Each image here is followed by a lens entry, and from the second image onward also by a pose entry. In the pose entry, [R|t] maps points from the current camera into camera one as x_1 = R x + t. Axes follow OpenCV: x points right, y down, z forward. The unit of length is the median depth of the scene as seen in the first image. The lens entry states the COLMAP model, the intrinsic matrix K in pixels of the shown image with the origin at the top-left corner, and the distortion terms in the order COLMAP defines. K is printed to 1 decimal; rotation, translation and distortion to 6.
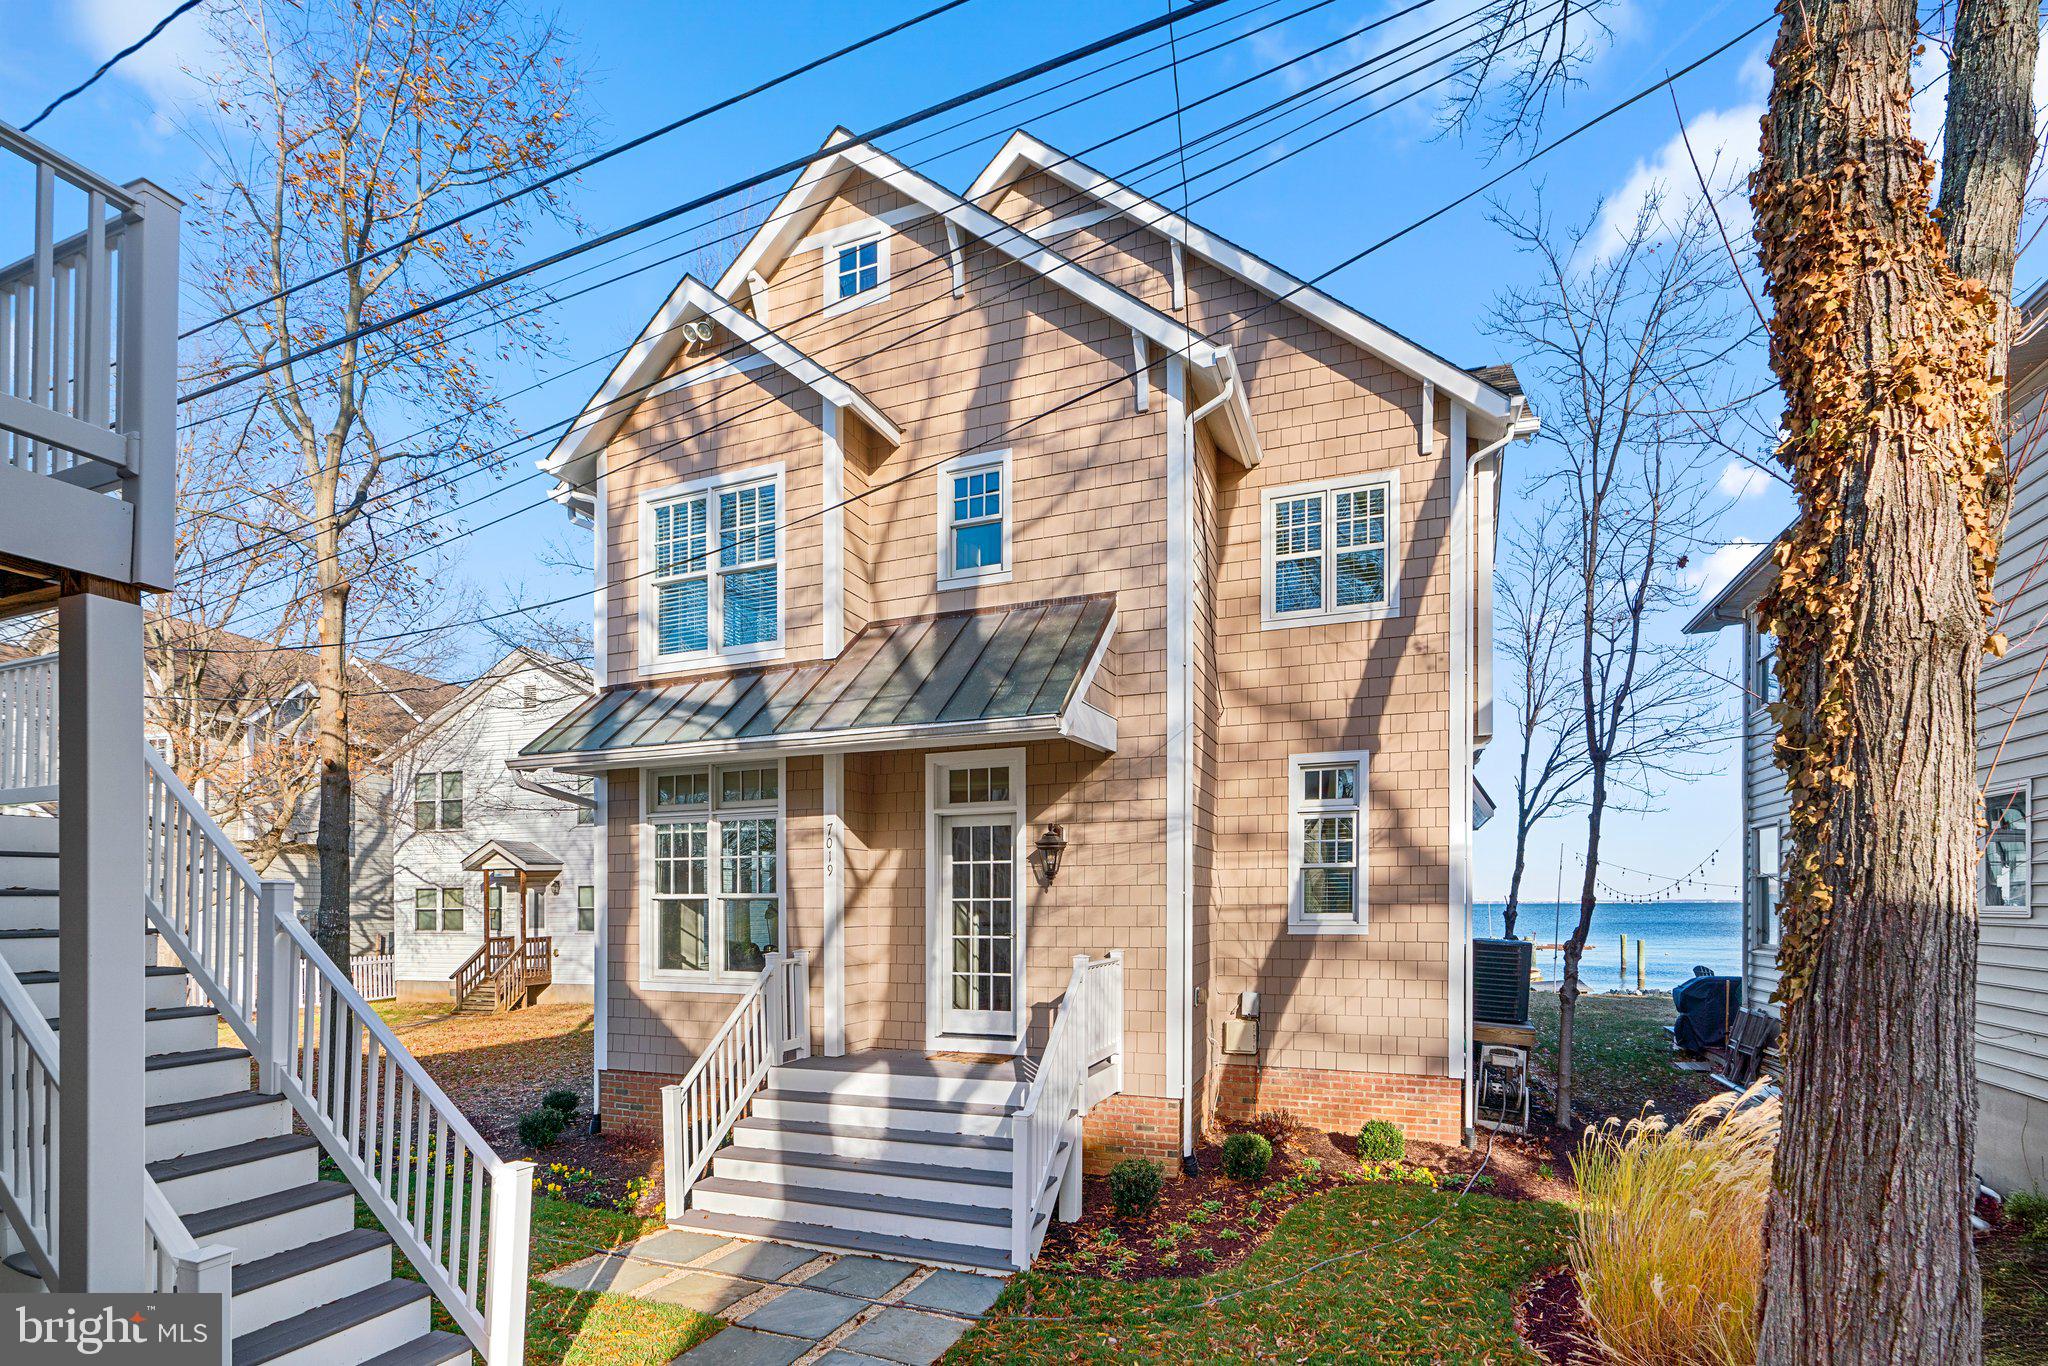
lens RADIAL K [[930.7, 0, 1030.8], [0, 930.7, 704.4], [0, 0, 1]] dist [-0.000298, -0.000048]
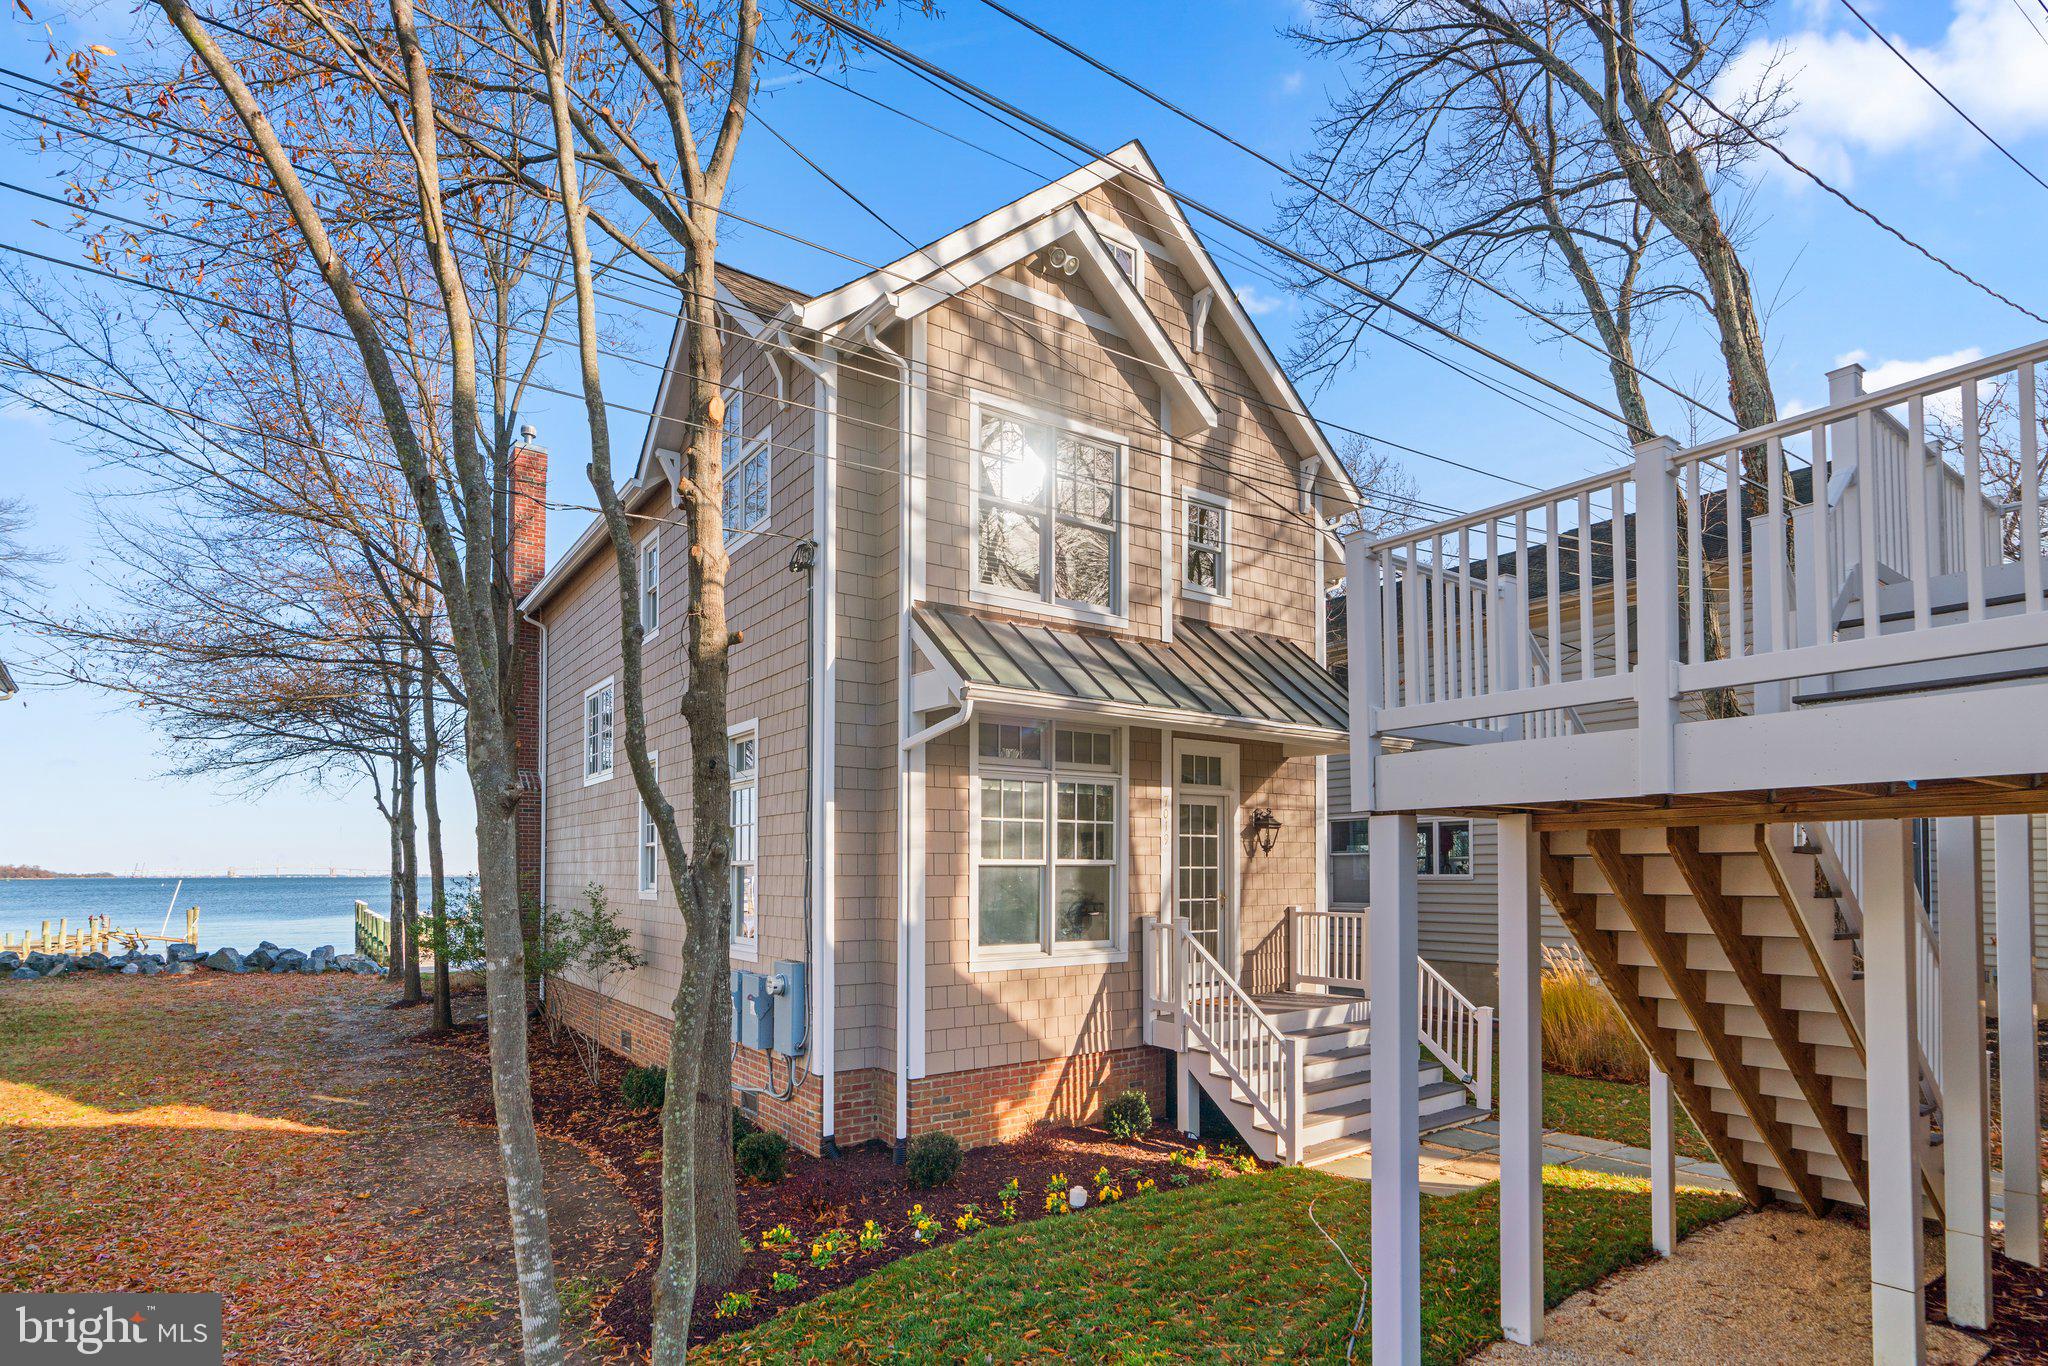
lens RADIAL K [[982.5, 0, 1022.8], [0, 982.5, 604.2], [0, 0, 1]] dist [-0.000034, -0.000164]
pose [[0.551348, 0.223255, 0.803848, -1.233627], [-0.173324, 0.973159, -0.151398, 0.110906], [-0.816072, -0.055853, 0.575245, 0.477571]]
